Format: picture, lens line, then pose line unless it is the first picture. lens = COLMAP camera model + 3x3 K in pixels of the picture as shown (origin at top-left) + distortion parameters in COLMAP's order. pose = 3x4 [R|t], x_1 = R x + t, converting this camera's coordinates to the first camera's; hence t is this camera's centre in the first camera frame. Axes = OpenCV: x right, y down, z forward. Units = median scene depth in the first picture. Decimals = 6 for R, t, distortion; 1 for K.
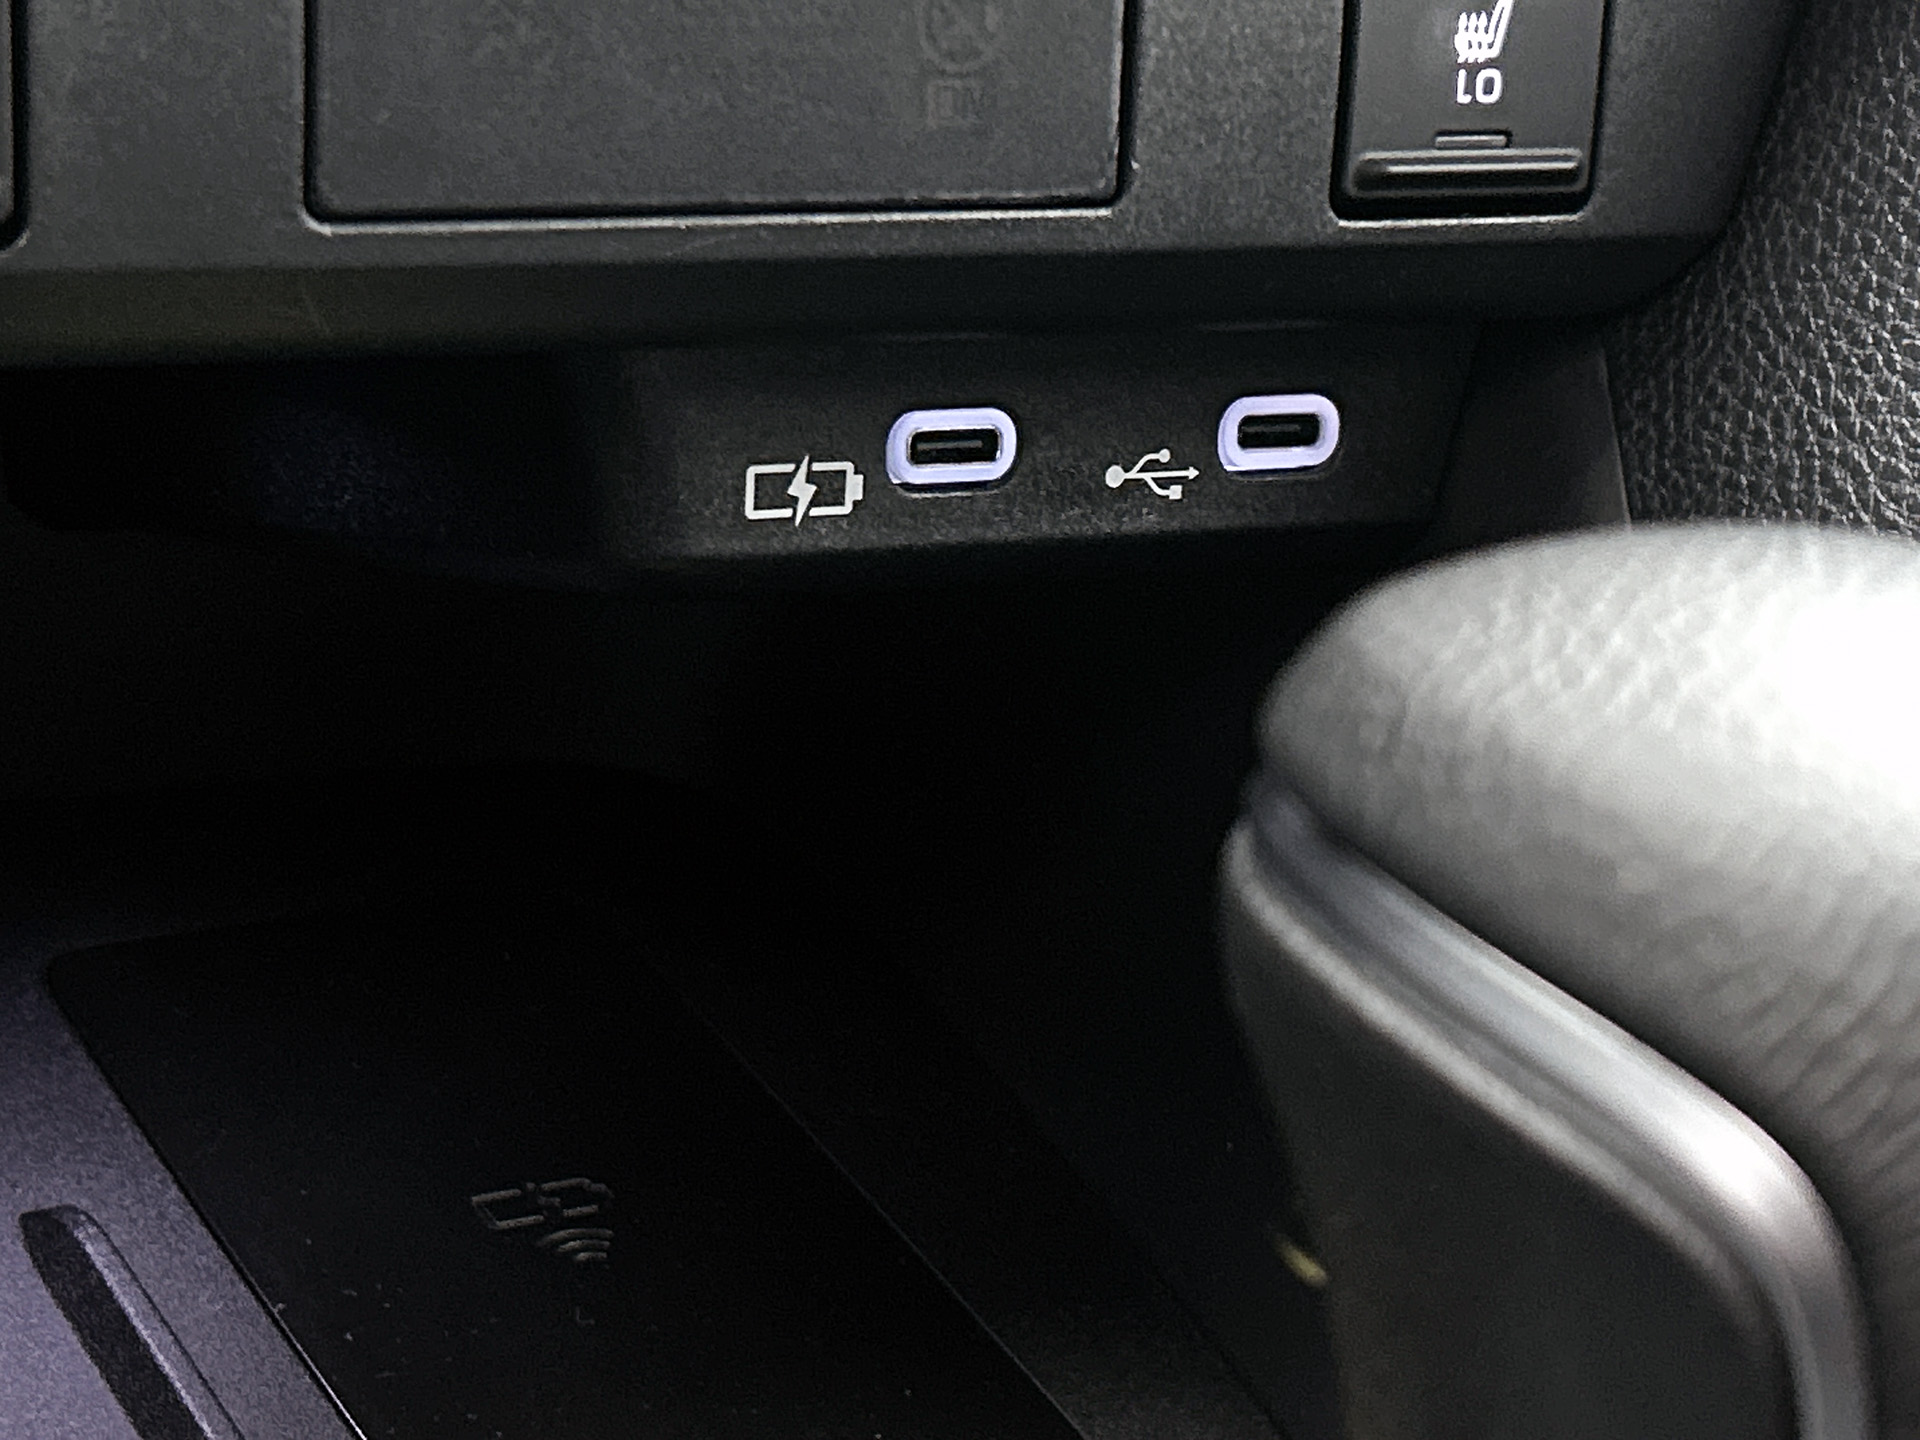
lens RADIAL K [[4074.3, 0, 965.5], [0, 4074.3, 715.1], [0, 0, 1]] dist [0.087713, 0.000000]
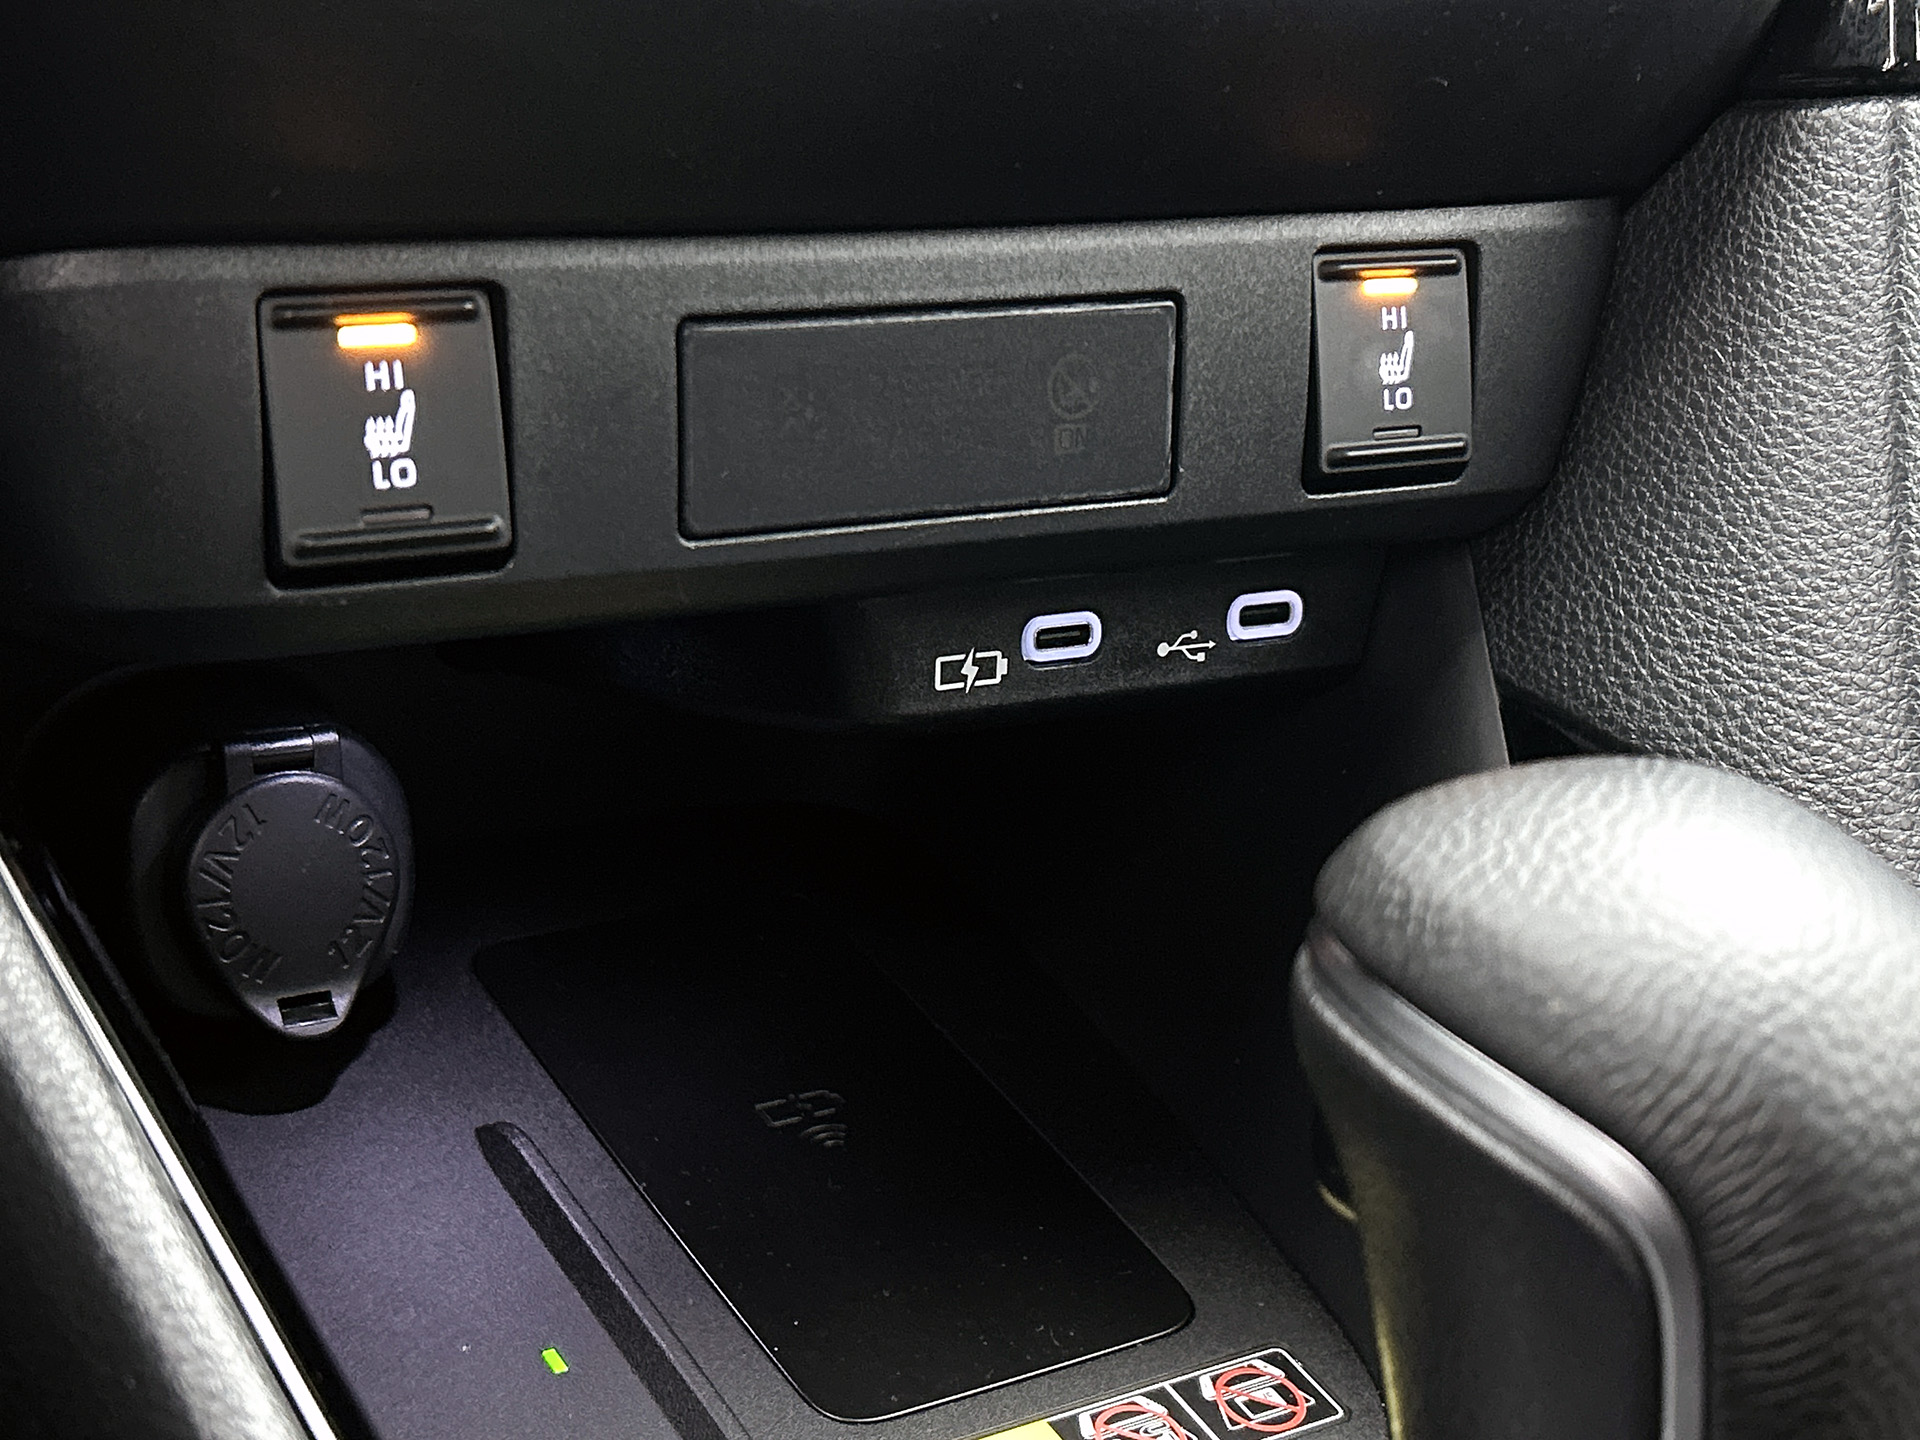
lens RADIAL K [[2831.0, 0, 961.7], [0, 2831.0, 710.2], [0, 0, 1]] dist [0.087701, 0.000000]
pose [[0.999704, -0.024134, 0.003157, -0.047402], [0.024044, 0.999373, 0.025992, -0.068603], [-0.003782, -0.025909, 0.999657, -0.097450]]
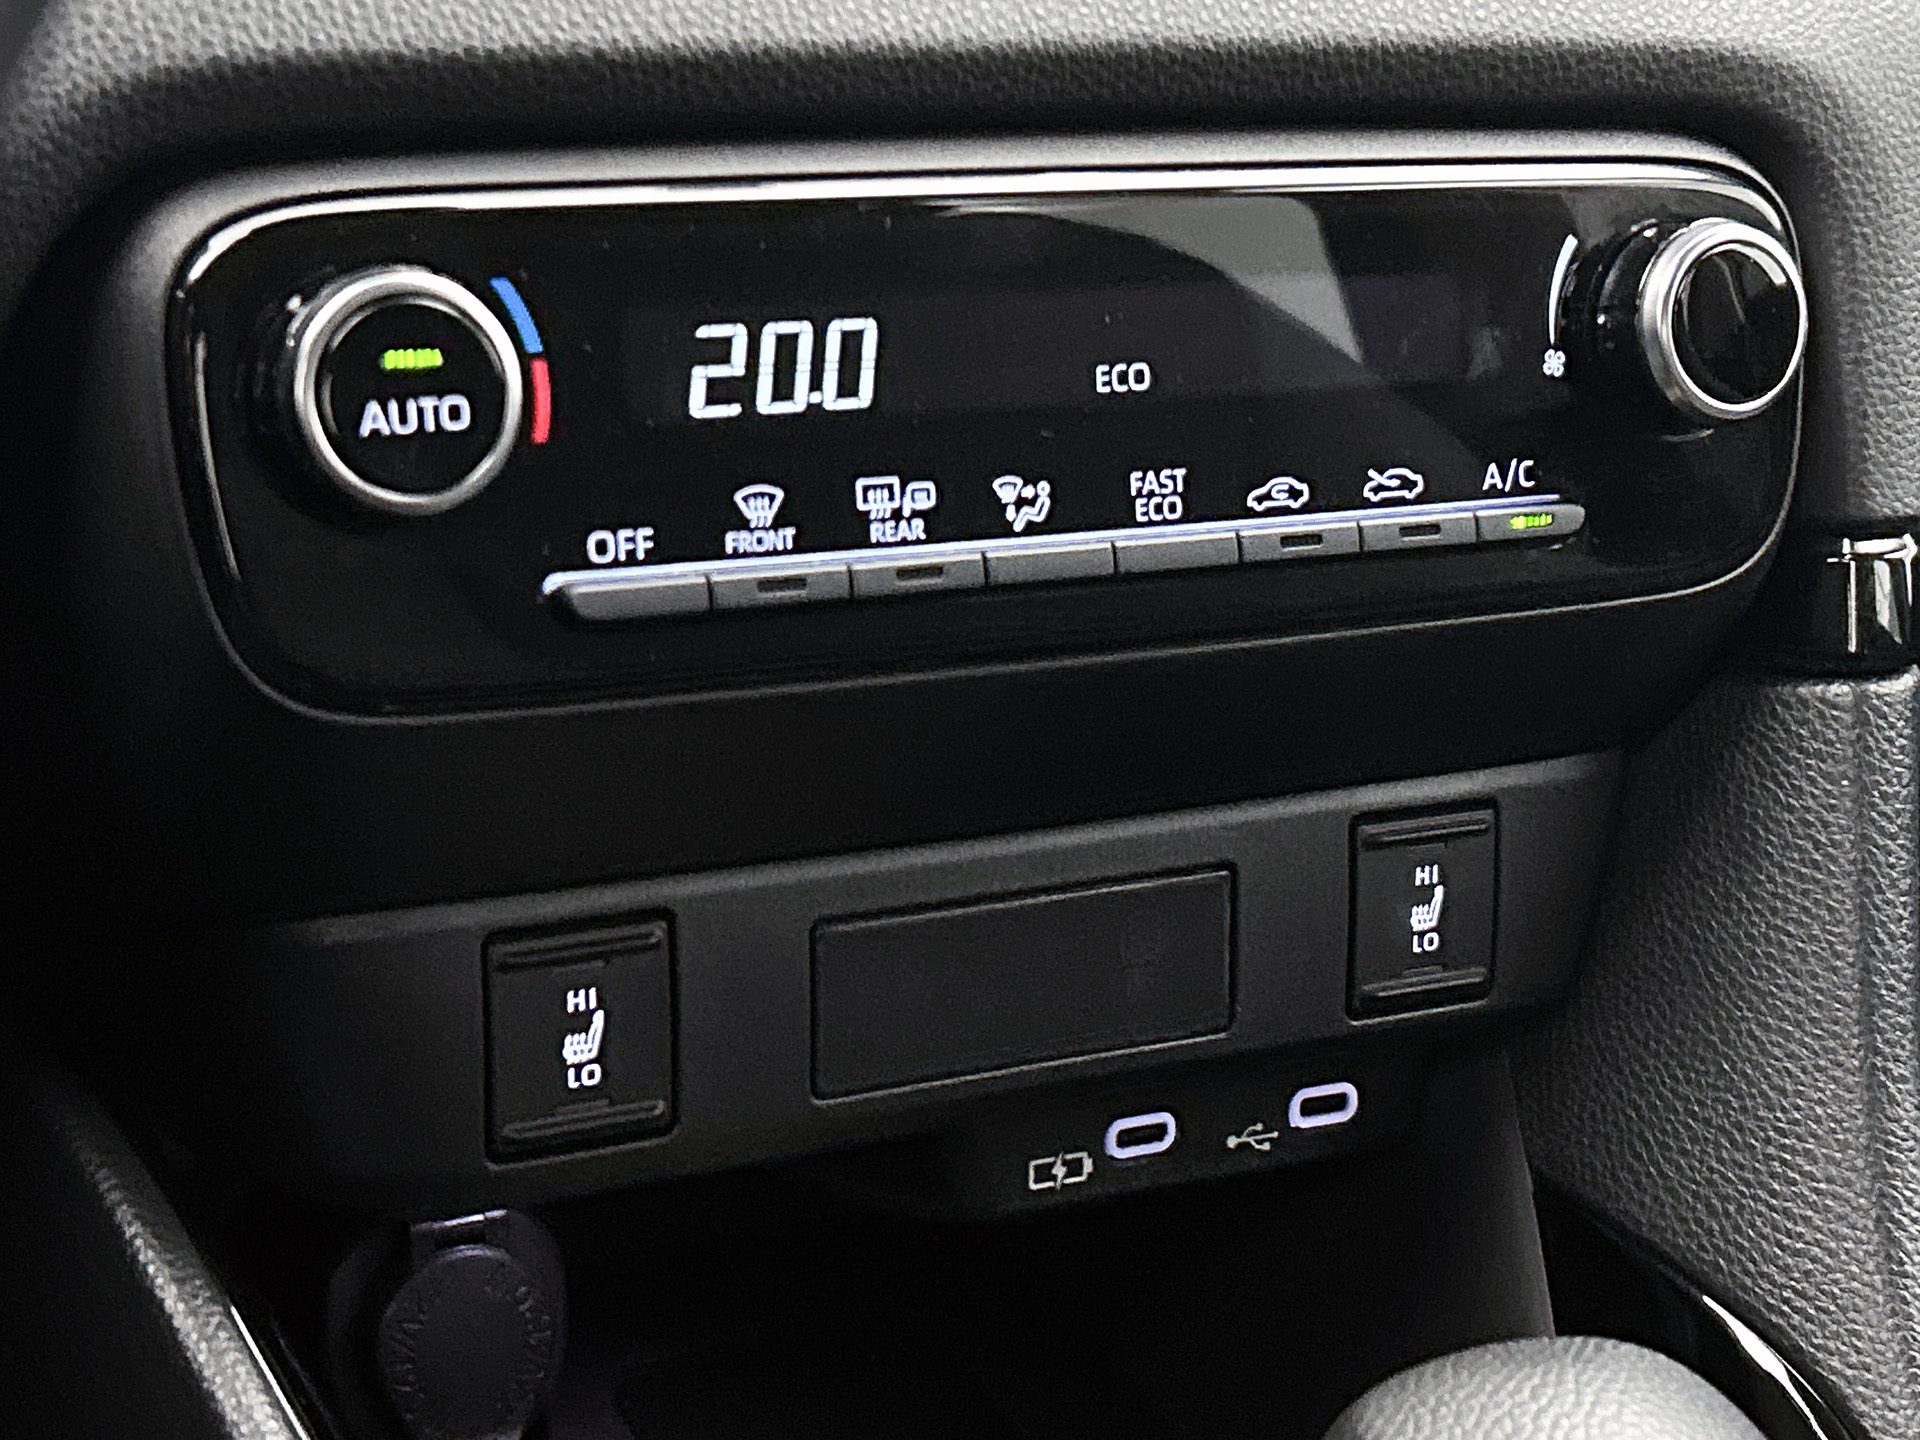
lens RADIAL K [[3381.9, 0, 949.2], [0, 3381.9, 741.9], [0, 0, 1]] dist [0.156696, 0.000000]
pose [[0.998730, -0.031986, -0.038937, -0.024491], [0.031638, 0.999454, -0.009515, -0.234117], [0.039220, 0.008271, 0.999196, -0.515757]]
